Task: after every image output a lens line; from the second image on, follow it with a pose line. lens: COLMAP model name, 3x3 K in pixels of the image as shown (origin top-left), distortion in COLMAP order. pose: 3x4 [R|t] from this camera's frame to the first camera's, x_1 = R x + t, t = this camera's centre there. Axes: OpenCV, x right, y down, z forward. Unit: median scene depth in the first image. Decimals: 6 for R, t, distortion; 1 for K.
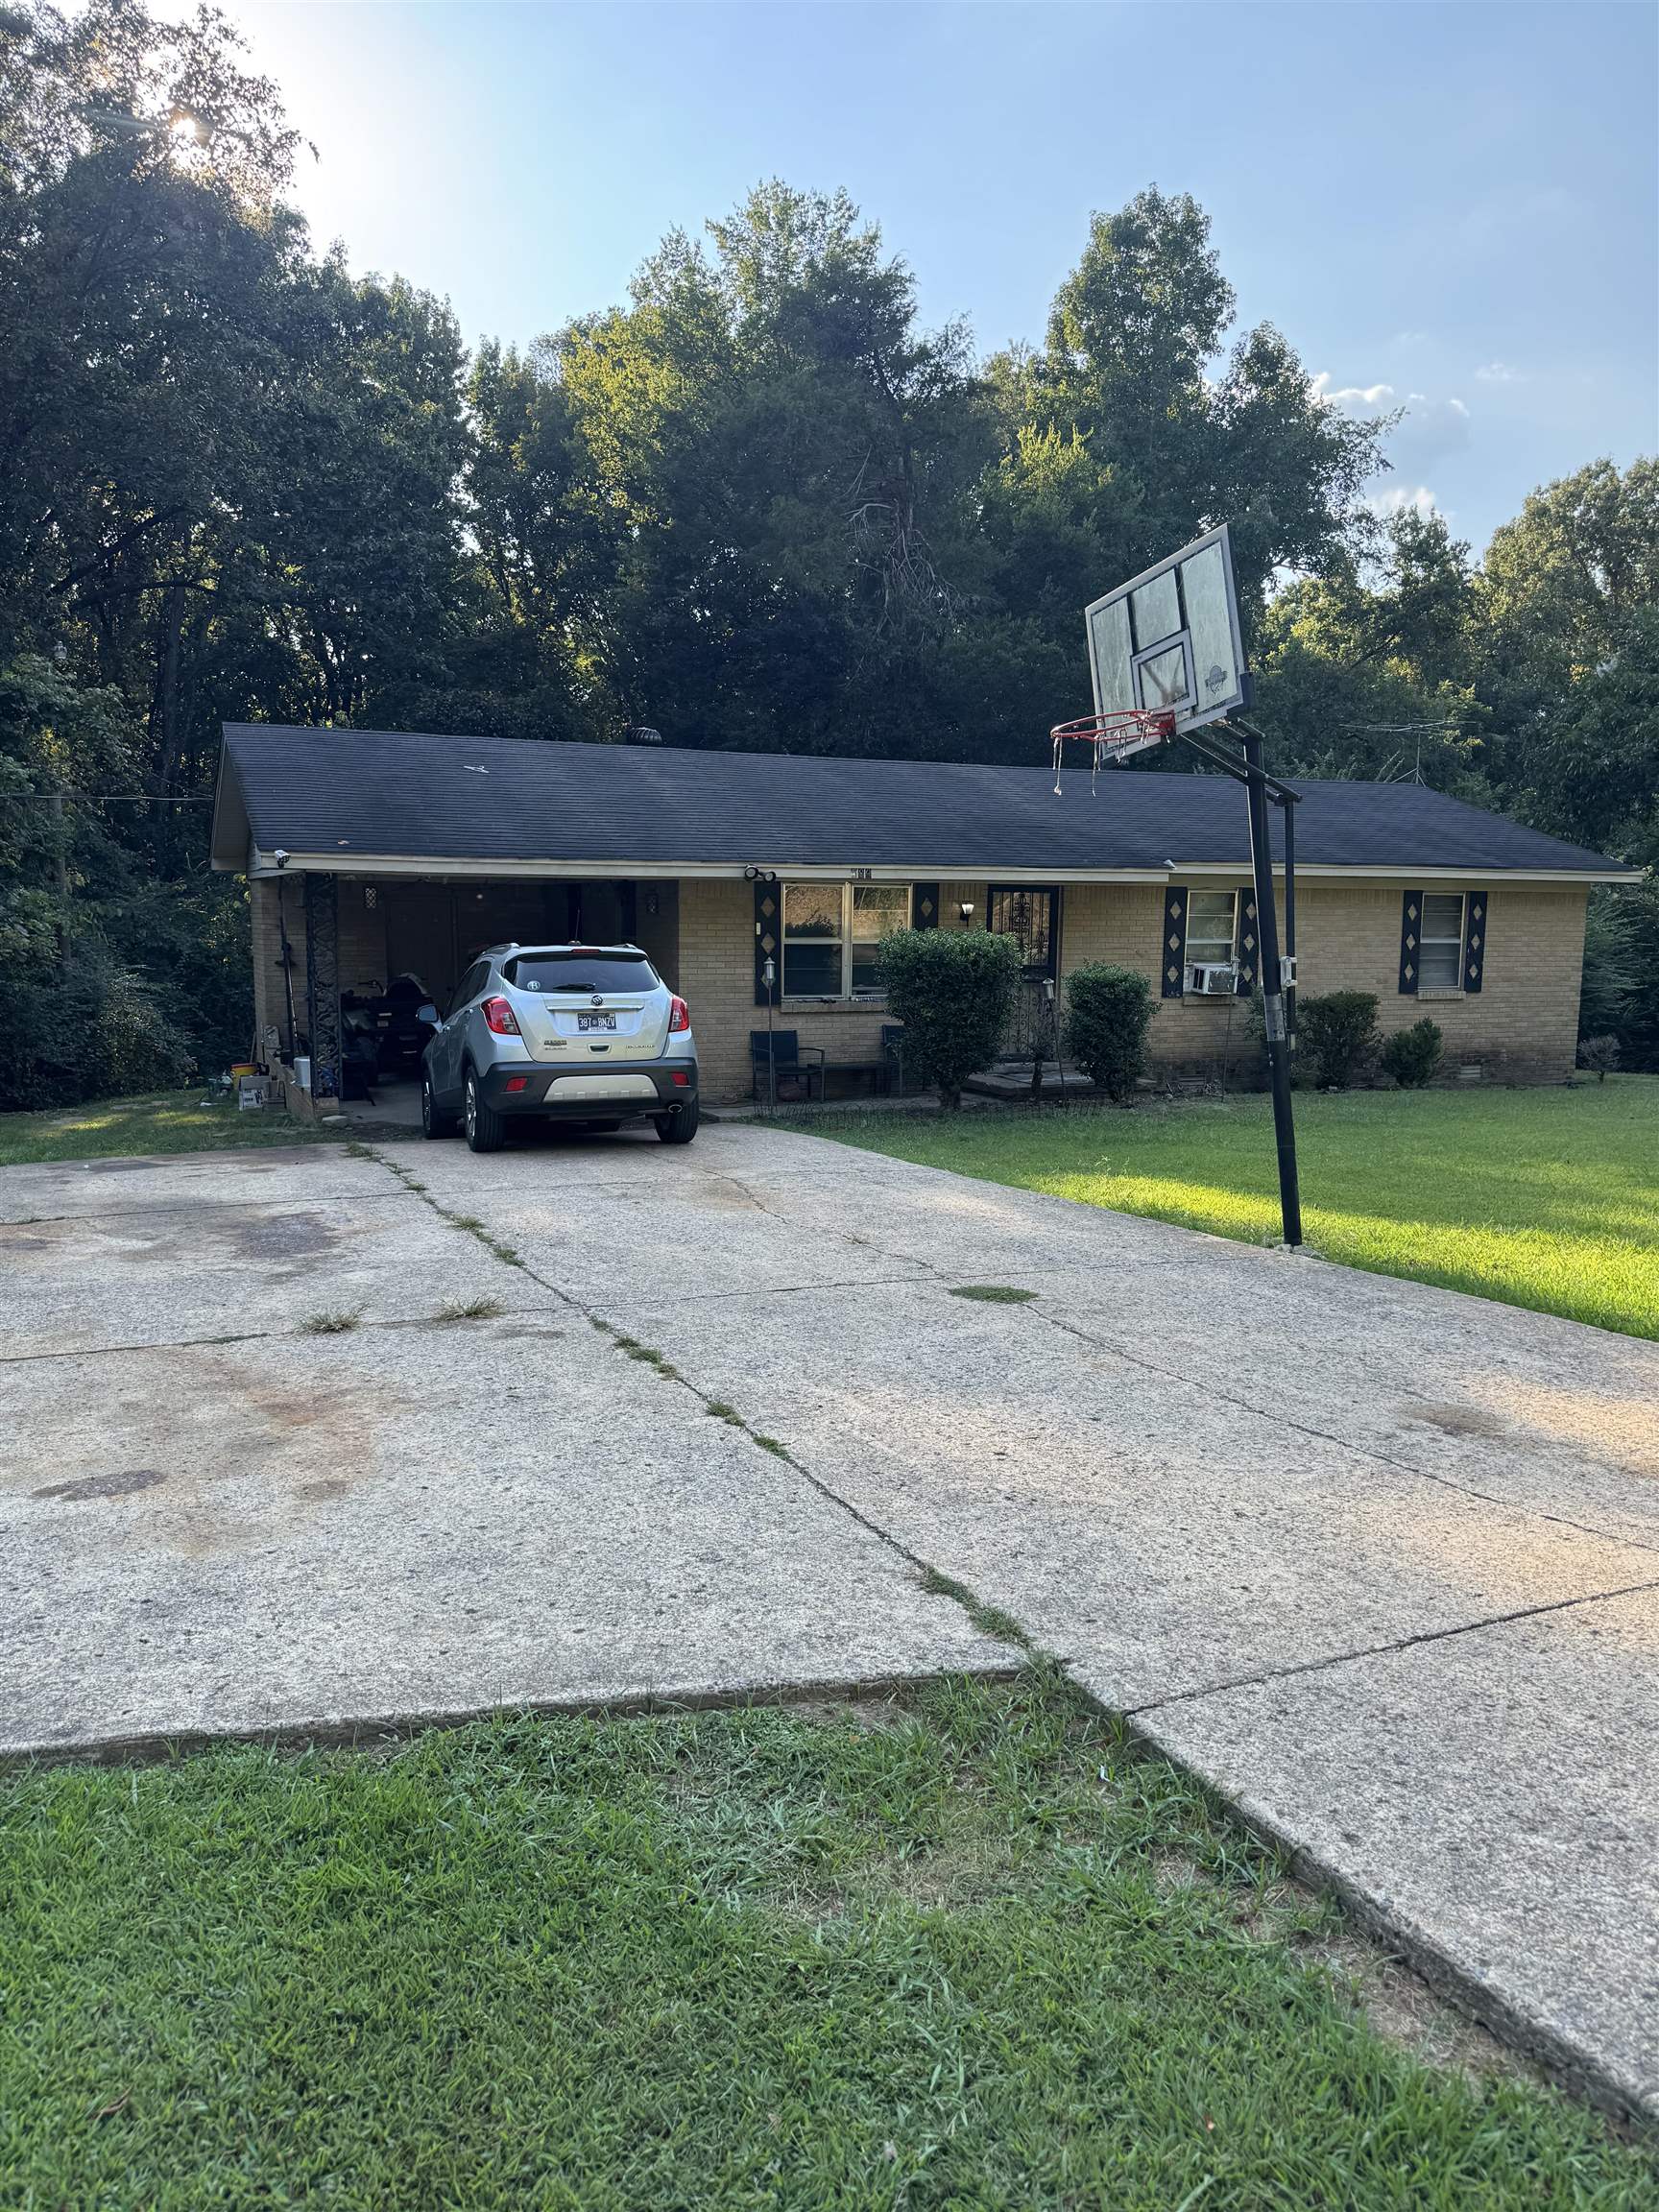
lens RADIAL K [[1537.4, 0, 824.1], [0, 1537.4, 1156.3], [0, 0, 1]] dist [0.034070, -0.029146]
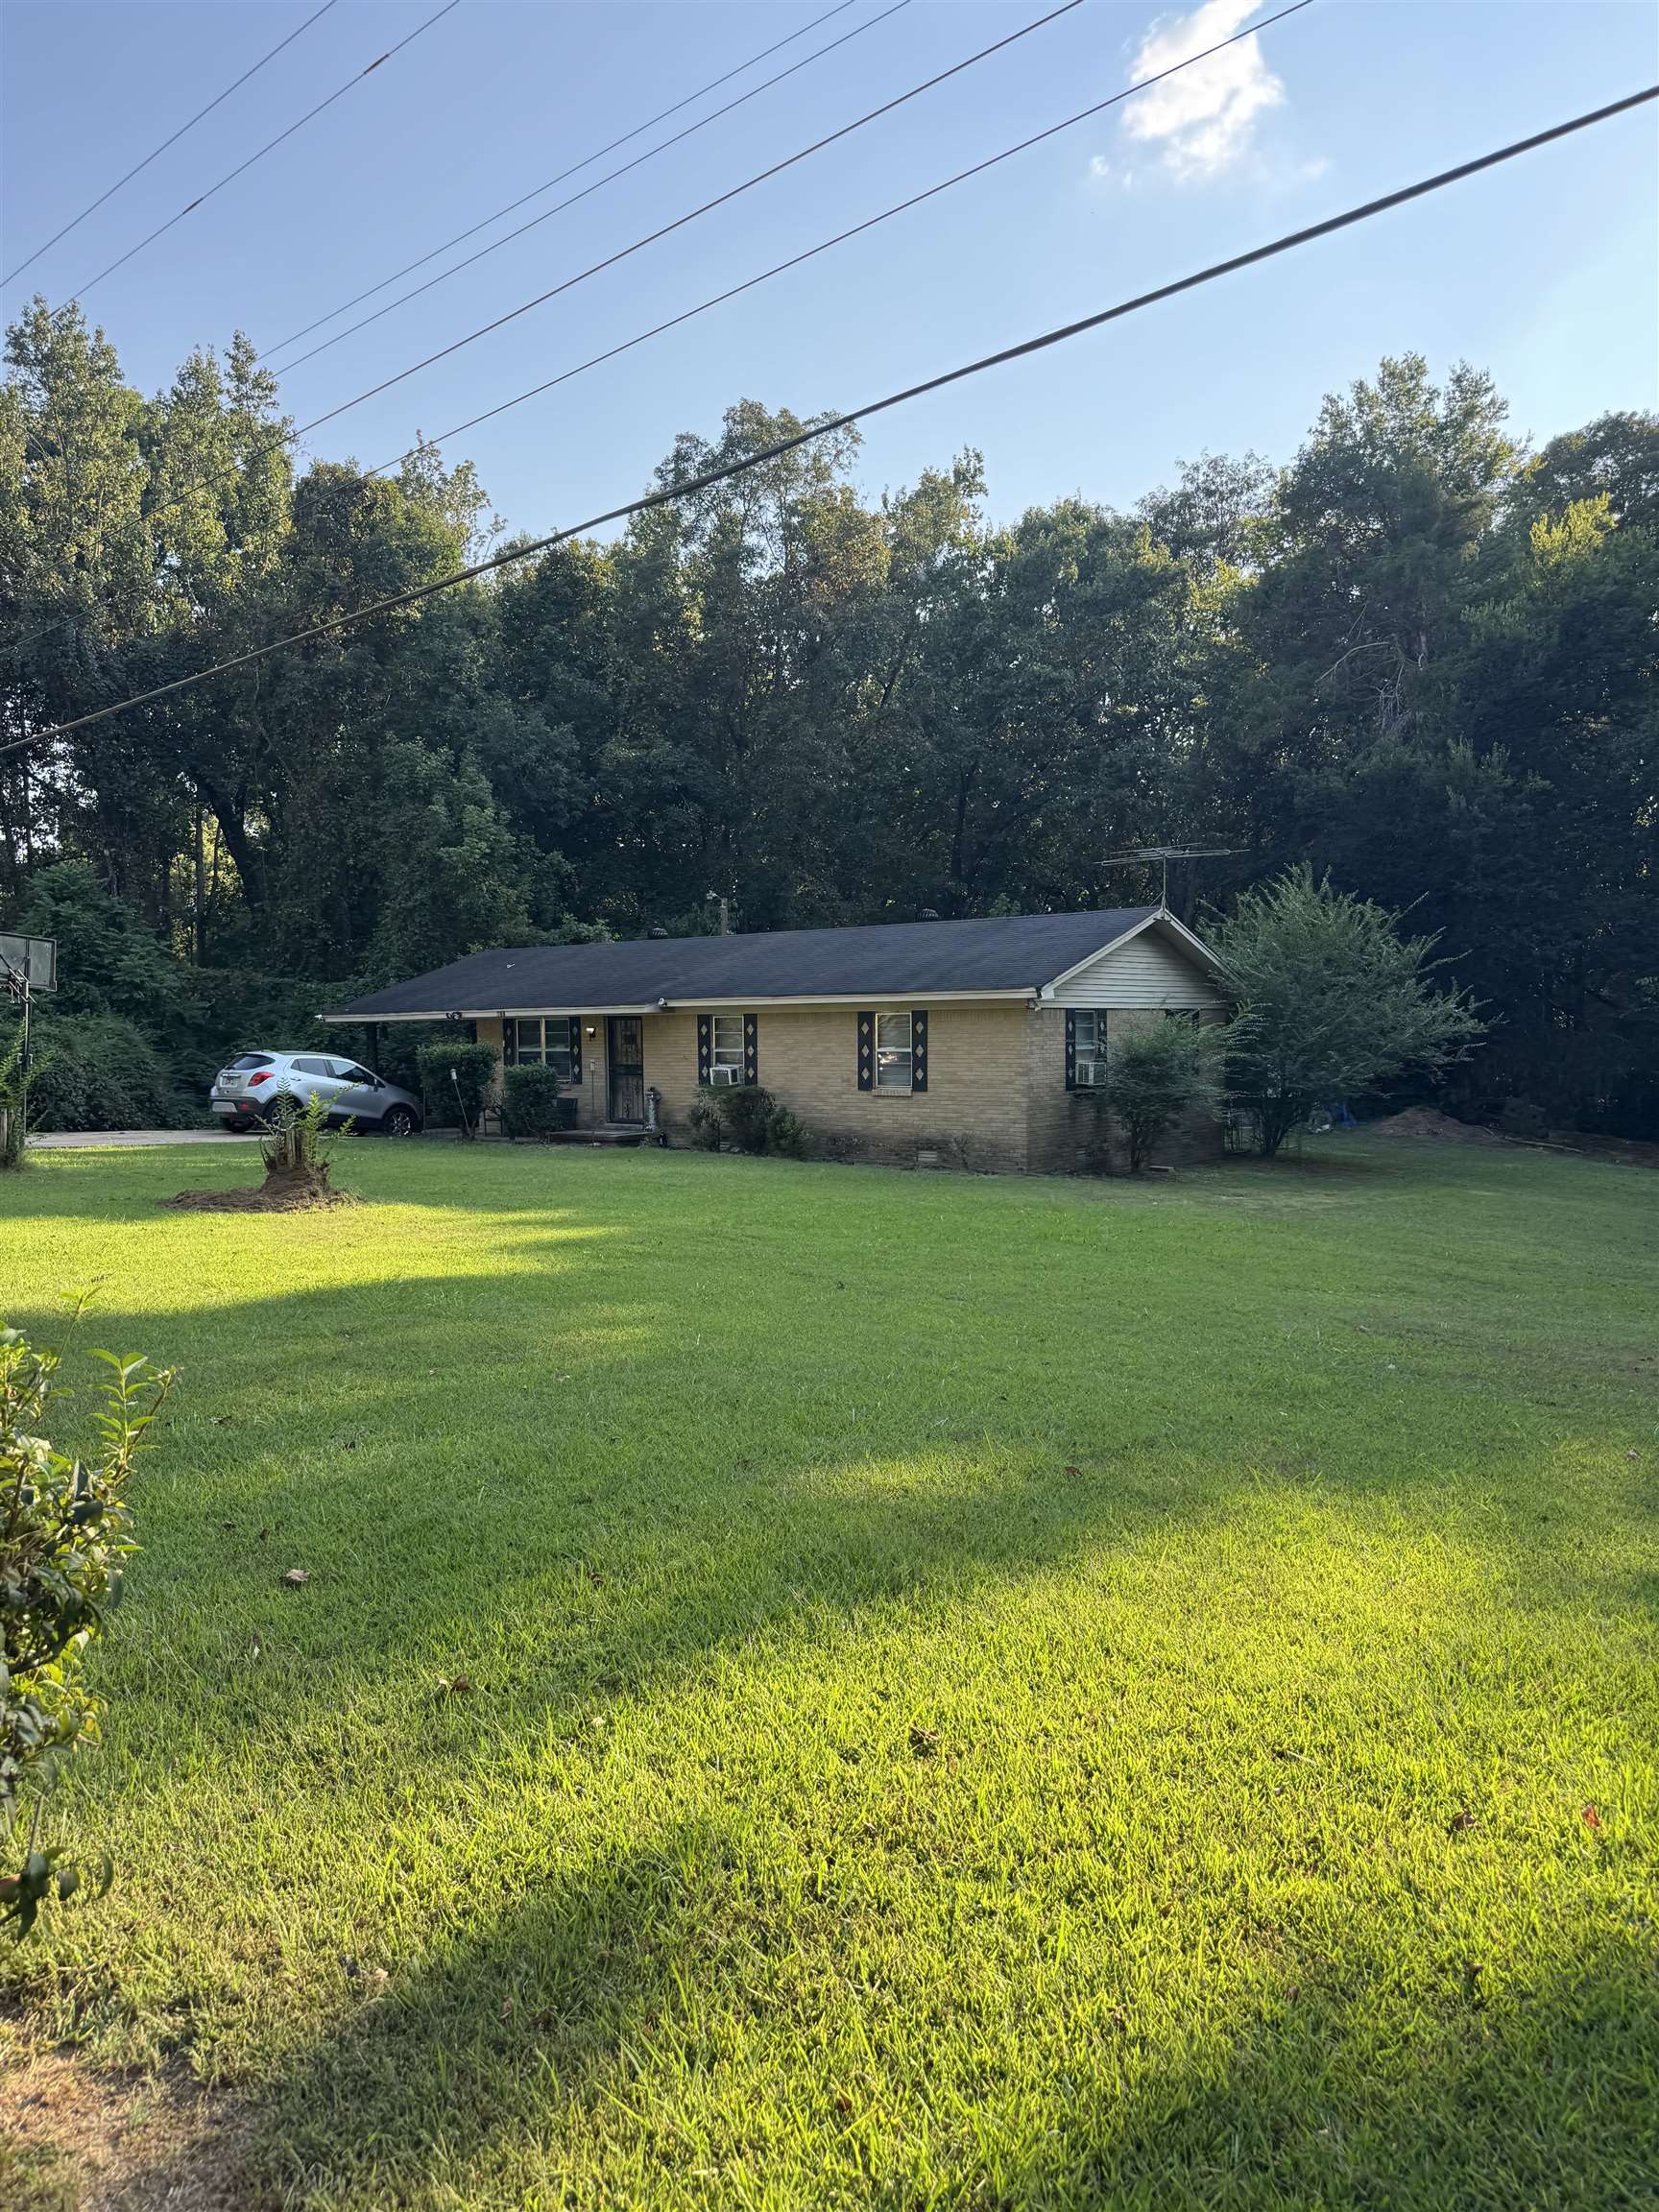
lens RADIAL K [[1575.7, 0, 829.5], [0, 1575.7, 1106.0], [0, 0, 1]] dist [0.117960, -0.217770]
pose [[0.463977, 0.028980, -0.885373, 1.793278], [-0.119434, 0.992386, -0.030106, -0.056947], [0.877759, 0.119712, 0.463905, 0.422102]]
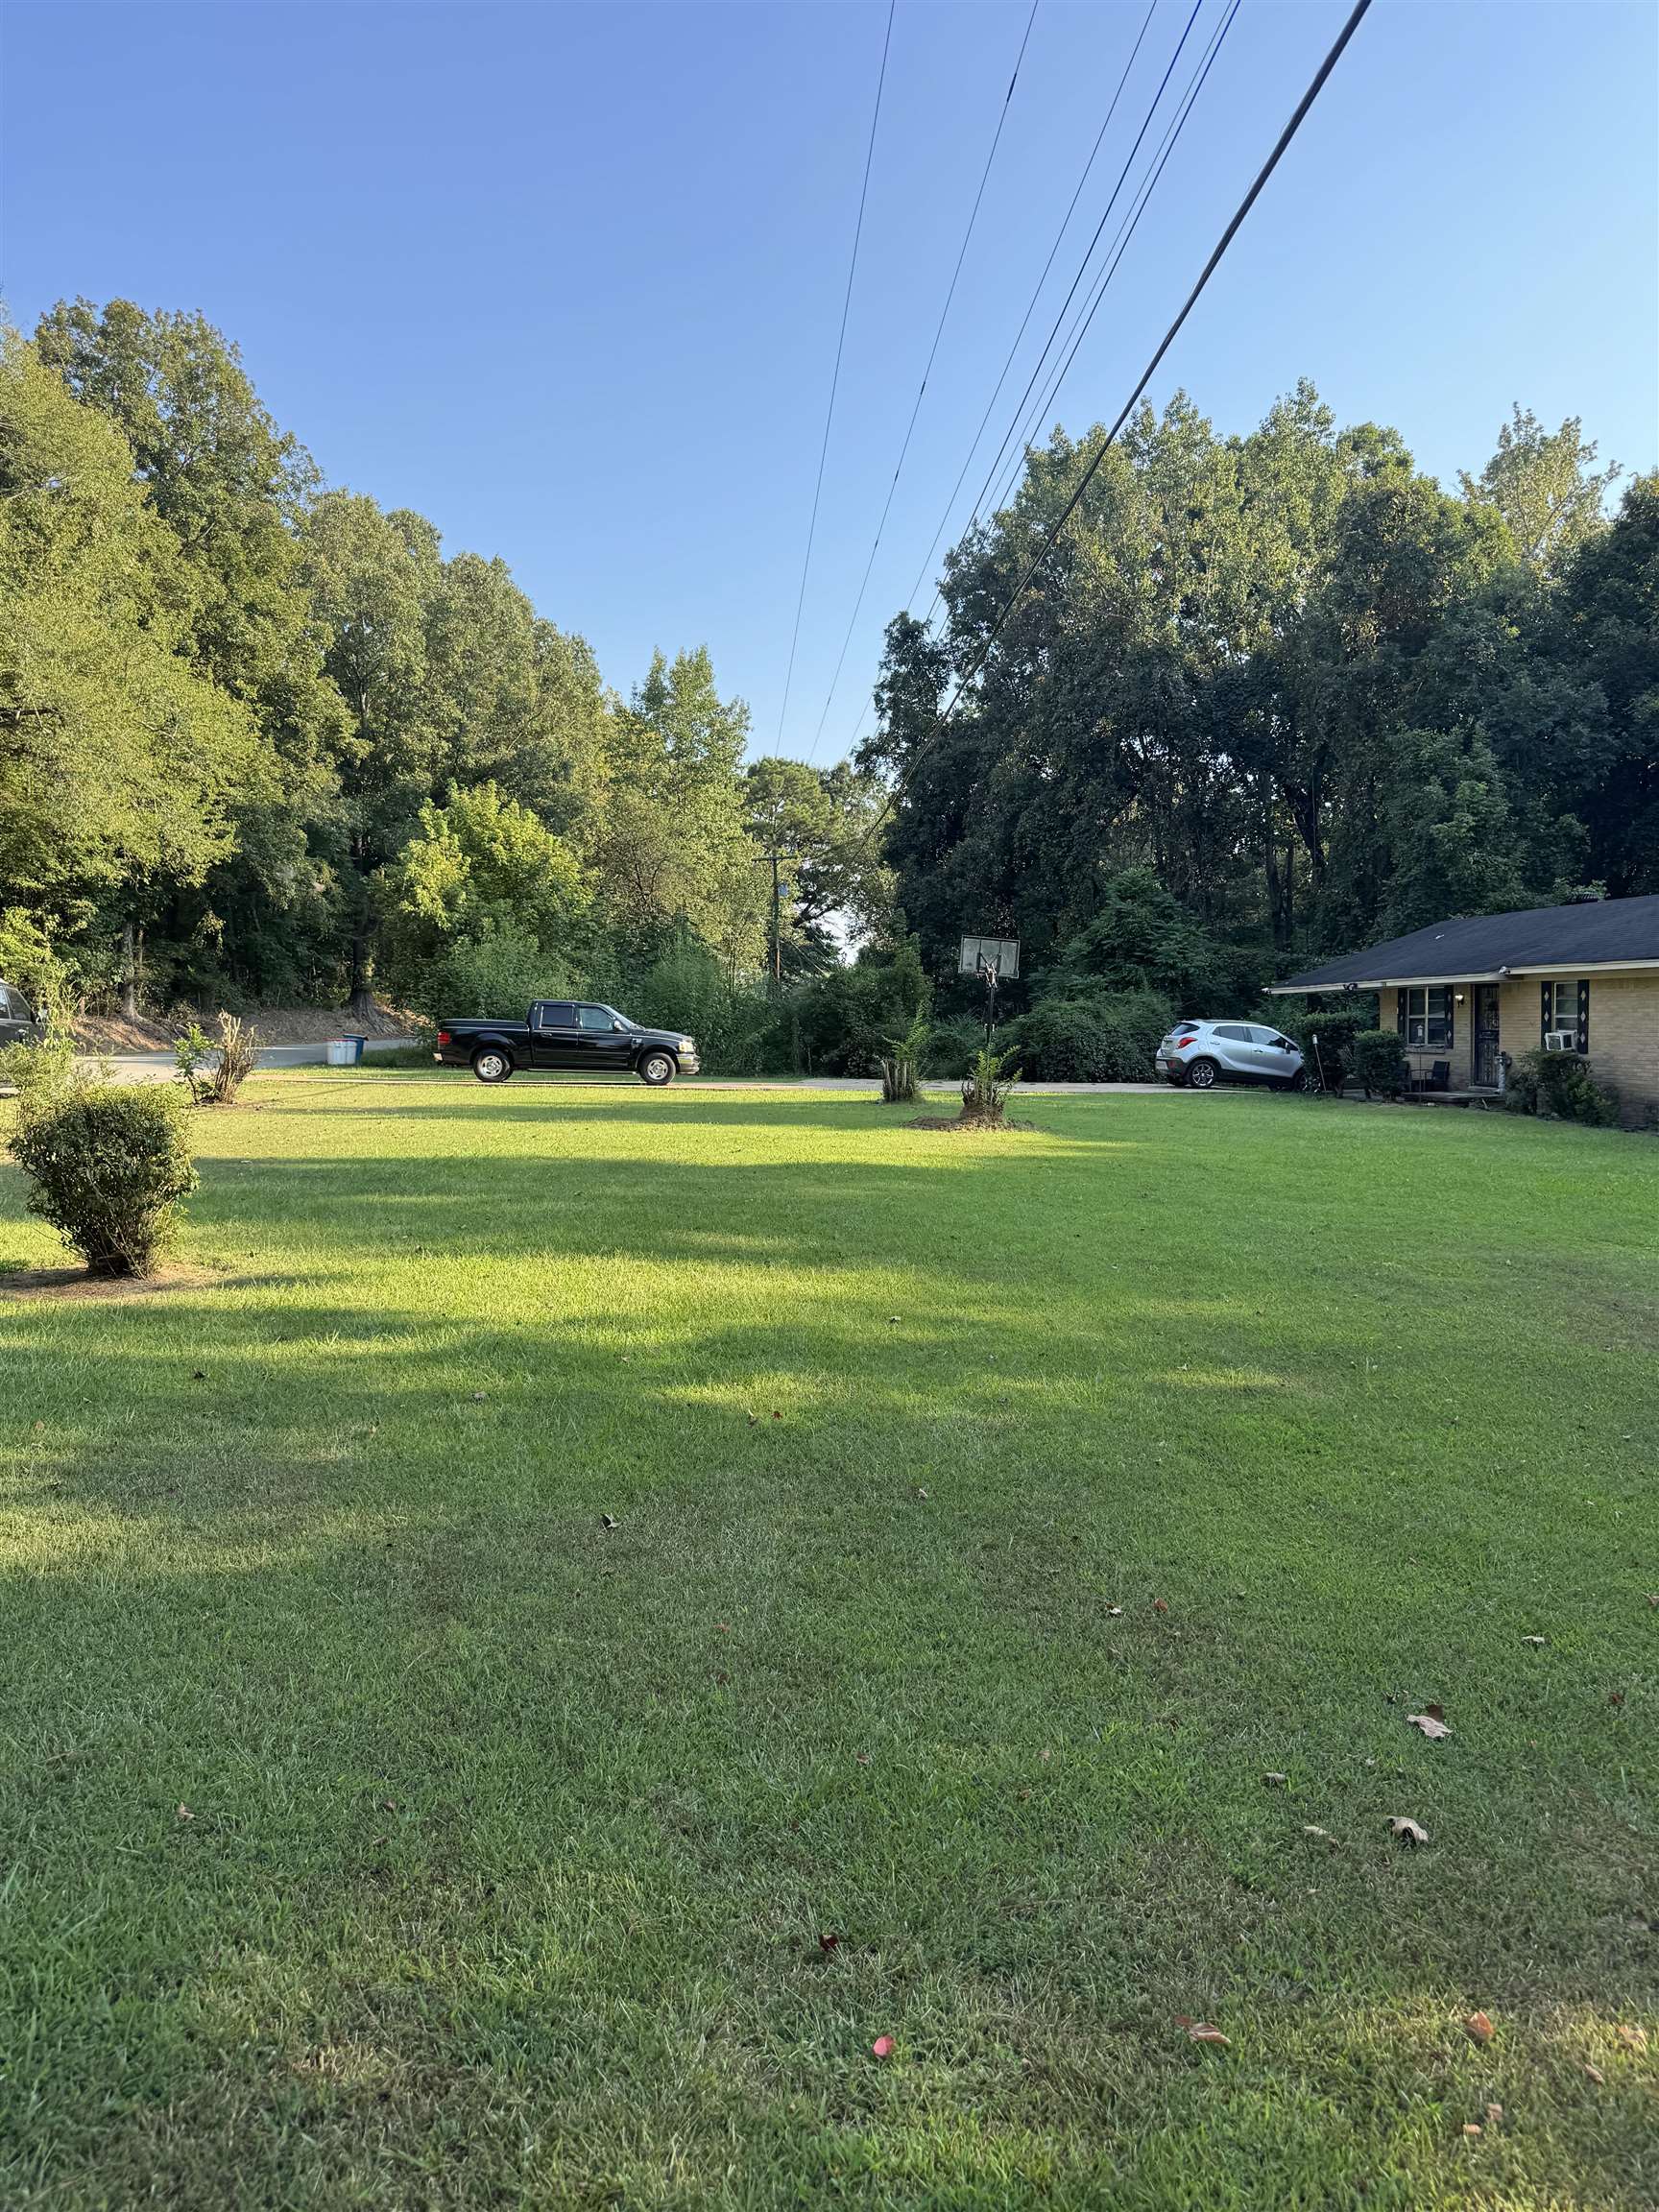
lens RADIAL K [[1569.4, 0, 831.5], [0, 1569.4, 1126.3], [0, 0, 1]] dist [0.043809, -0.078665]
pose [[-0.290831, 0.067781, -0.954370, 2.122238], [-0.120685, 0.986921, 0.106870, -0.121356], [0.949132, 0.146260, -0.278848, 0.827918]]
